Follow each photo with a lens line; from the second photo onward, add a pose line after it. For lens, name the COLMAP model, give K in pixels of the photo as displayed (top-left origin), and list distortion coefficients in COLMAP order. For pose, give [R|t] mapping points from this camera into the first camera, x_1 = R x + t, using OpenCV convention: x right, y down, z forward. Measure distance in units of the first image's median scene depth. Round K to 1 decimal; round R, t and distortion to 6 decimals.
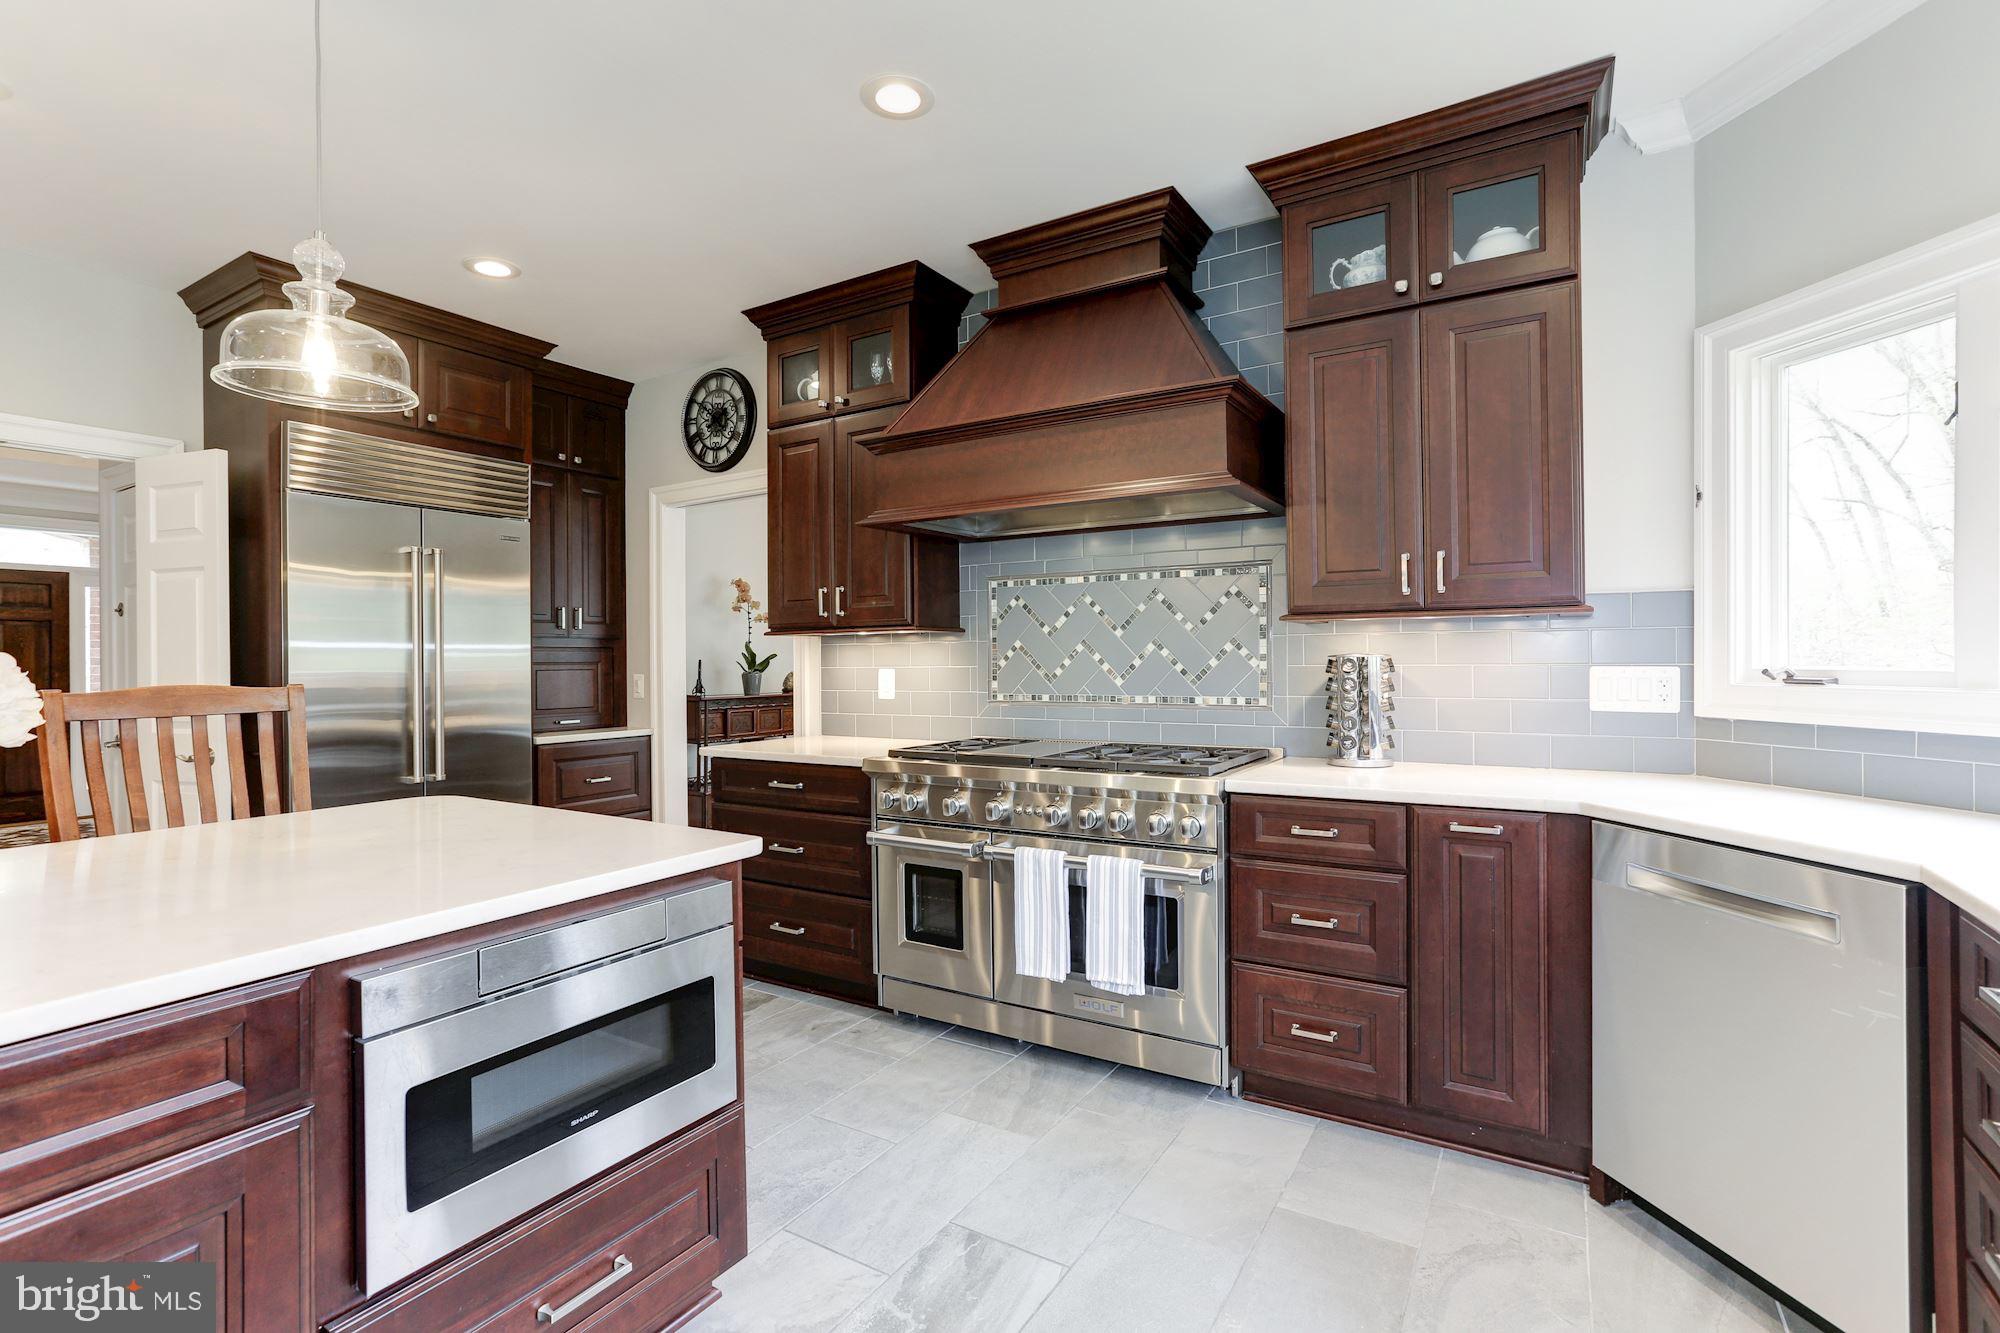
lens RADIAL K [[889.7, 0, 1032.9], [0, 889.7, 658.2], [0, 0, 1]] dist [-0.002696, 0.000018]
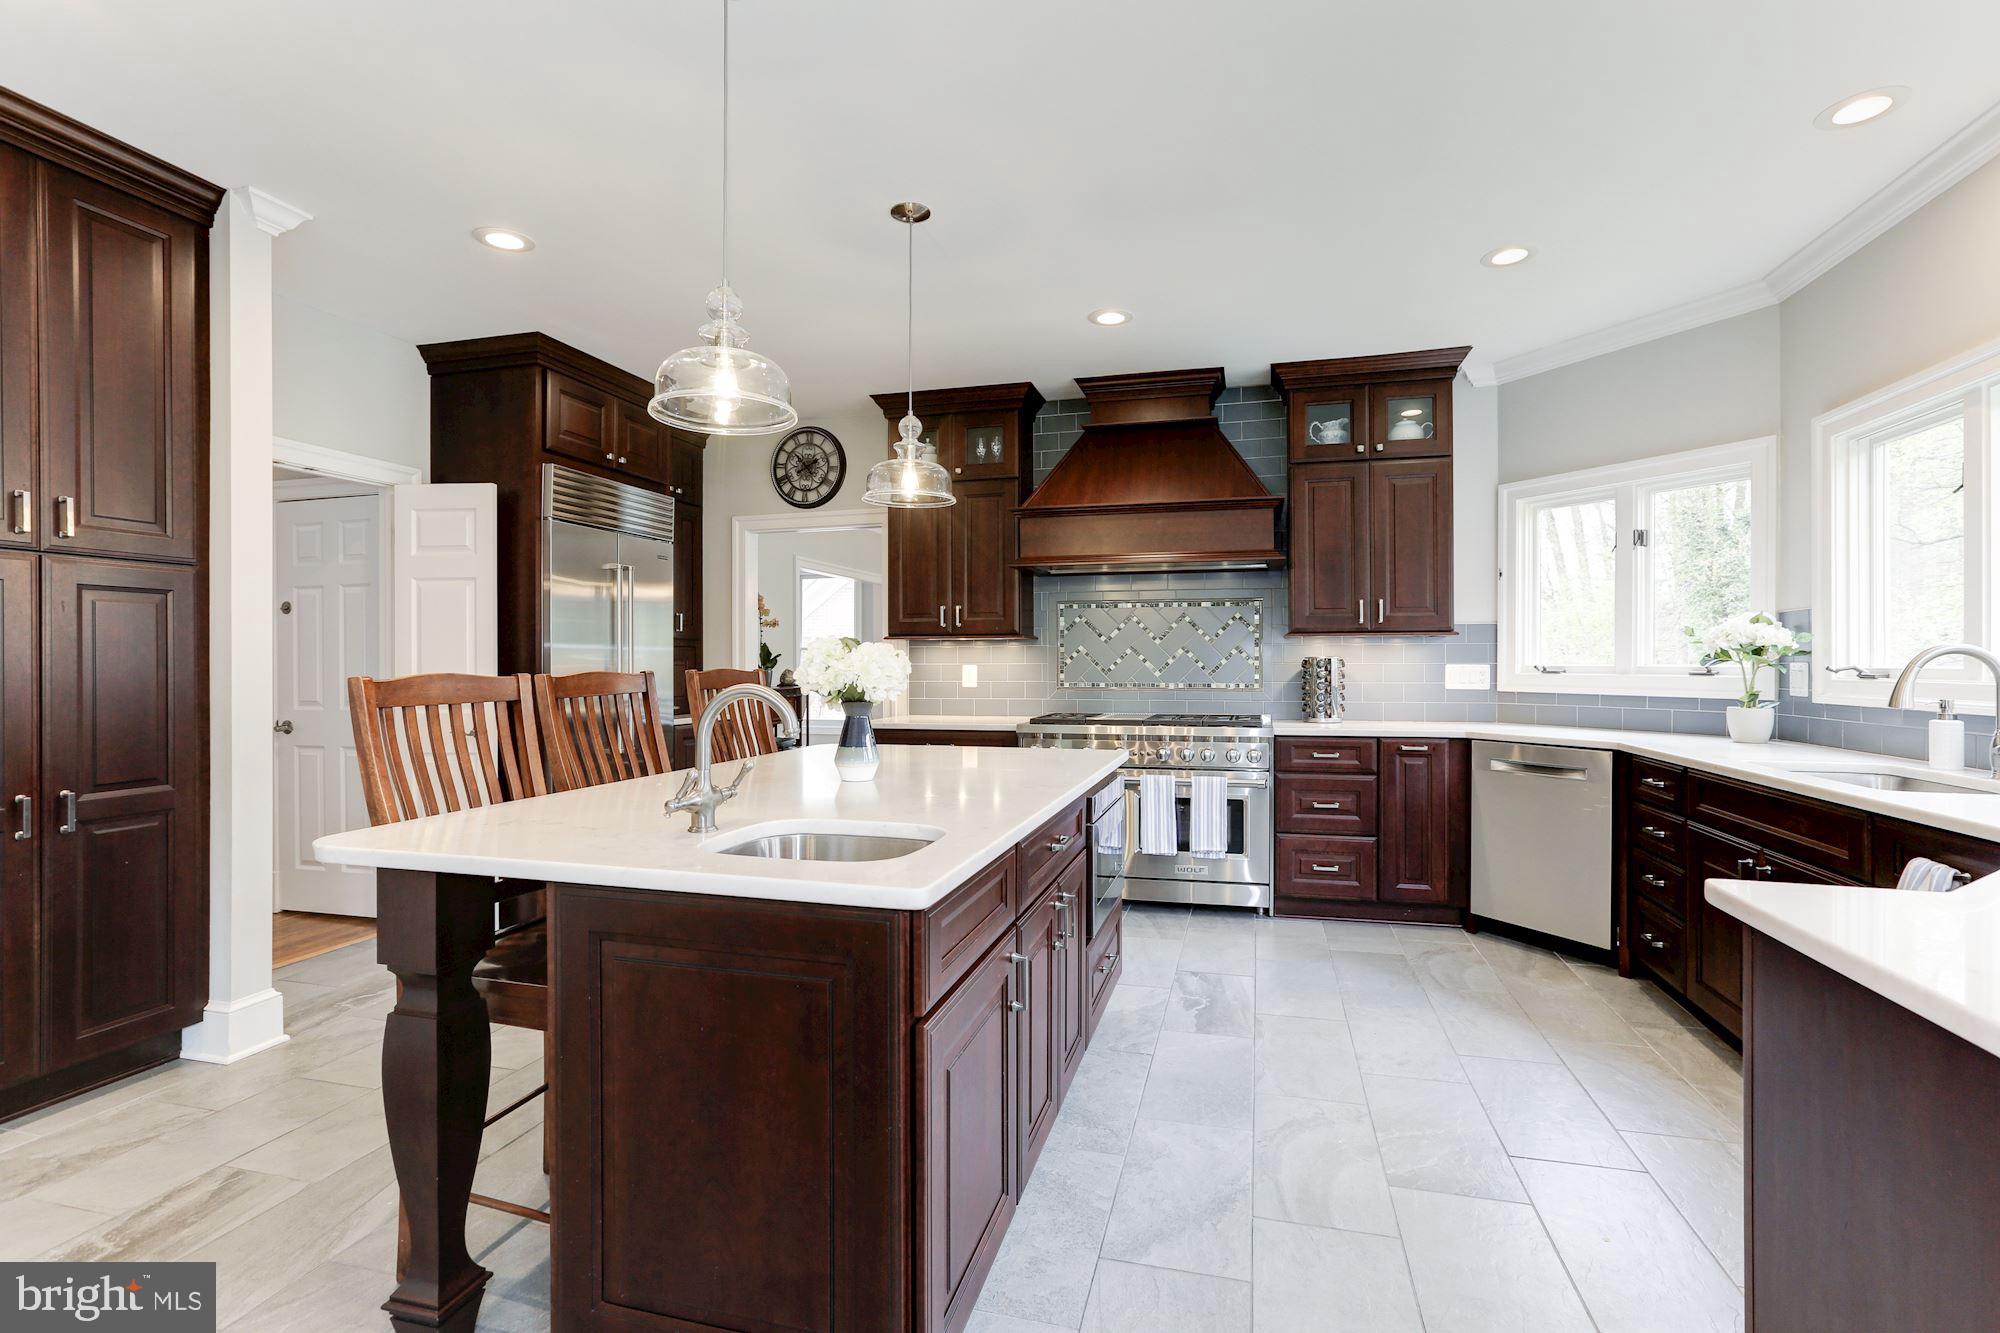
lens RADIAL K [[909.2, 0, 1000.0], [0, 909.2, 666.5], [0, 0, 1]] dist [-0.003613, -0.000308]
pose [[0.960845, 0.006408, 0.277012, -0.751717], [-0.007027, 0.999975, 0.001241, 0.017495], [-0.276997, -0.003139, 0.960866, -0.524748]]
